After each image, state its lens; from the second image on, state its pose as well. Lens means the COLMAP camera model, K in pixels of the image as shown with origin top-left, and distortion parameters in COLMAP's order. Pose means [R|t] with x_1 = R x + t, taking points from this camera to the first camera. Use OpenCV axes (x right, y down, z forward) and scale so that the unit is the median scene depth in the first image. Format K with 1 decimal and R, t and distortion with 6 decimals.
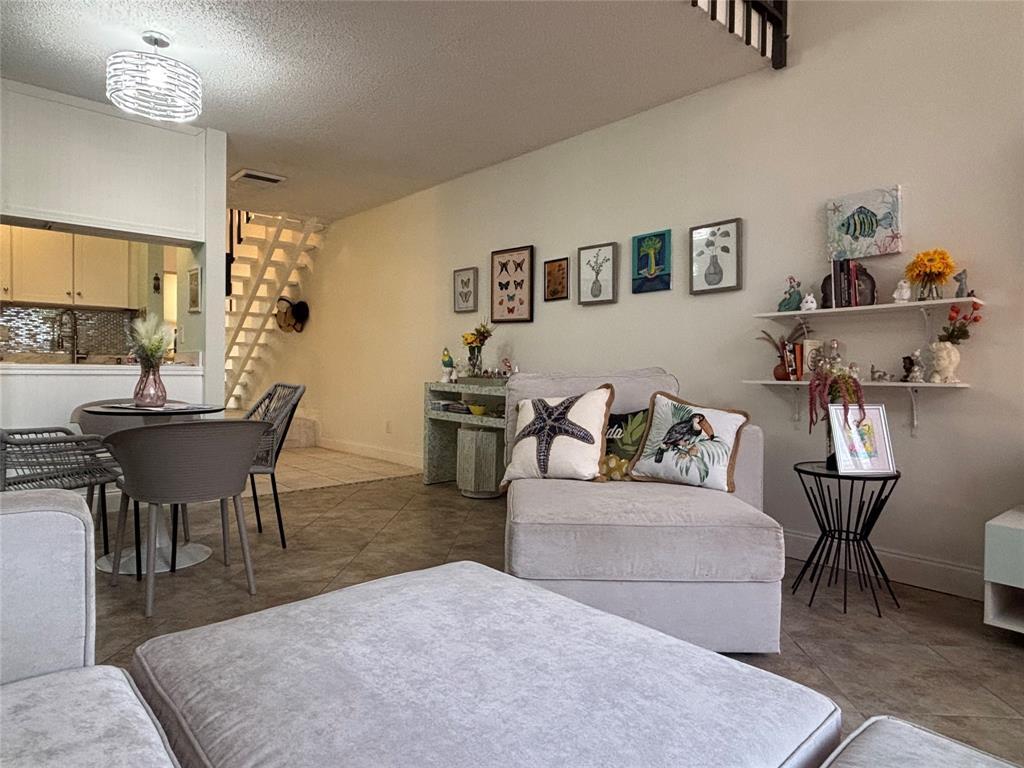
lens RADIAL K [[612.5, 0, 508.6], [0, 612.5, 383.2], [0, 0, 1]] dist [-0.002737, -0.002375]
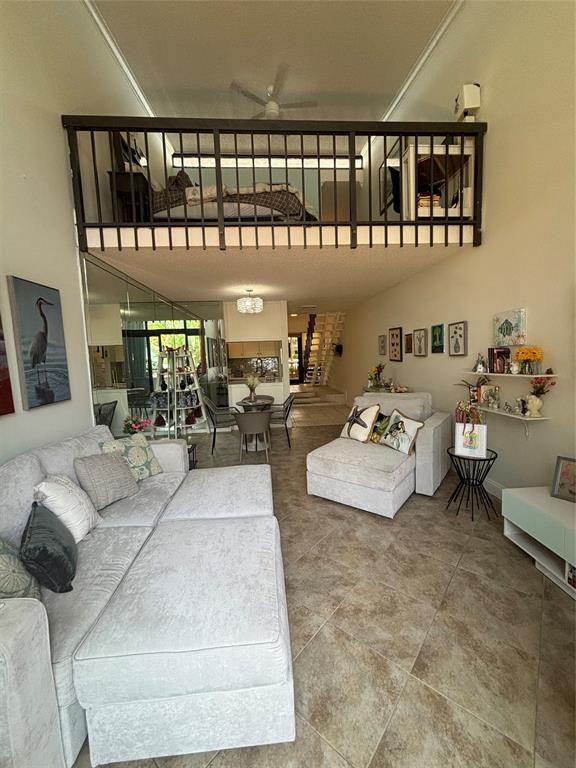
lens RADIAL K [[306.5, 0, 289.3], [0, 306.5, 381.3], [0, 0, 1]] dist [0.001388, 0.001014]
pose [[0.787516, 0.008365, -0.616238, 0.532868], [0.037926, 0.997355, 0.062005, -0.151073], [0.615127, -0.072201, 0.785115, -0.169659]]
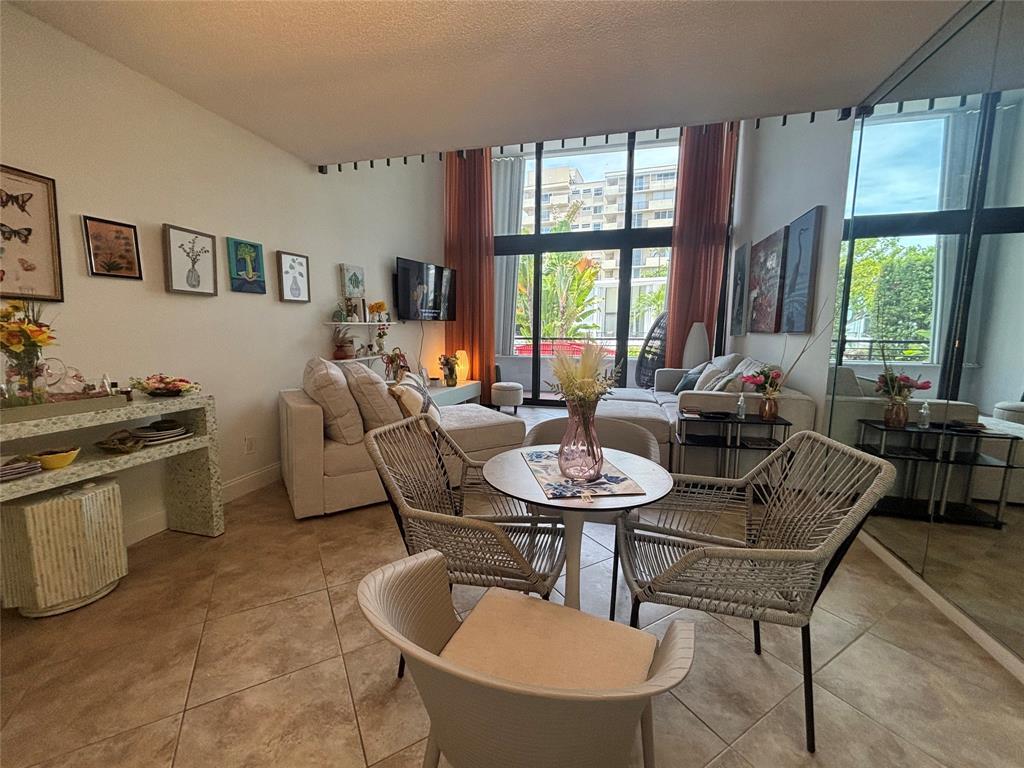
lens RADIAL K [[408.7, 0, 501.9], [0, 408.7, 381.6], [0, 0, 1]] dist [0.001388, 0.001014]
pose [[-0.525148, -0.127624, 0.841387, -0.763922], [0.002142, 0.988489, 0.151275, -0.109747], [-0.851008, 0.081244, -0.518830, 1.112338]]
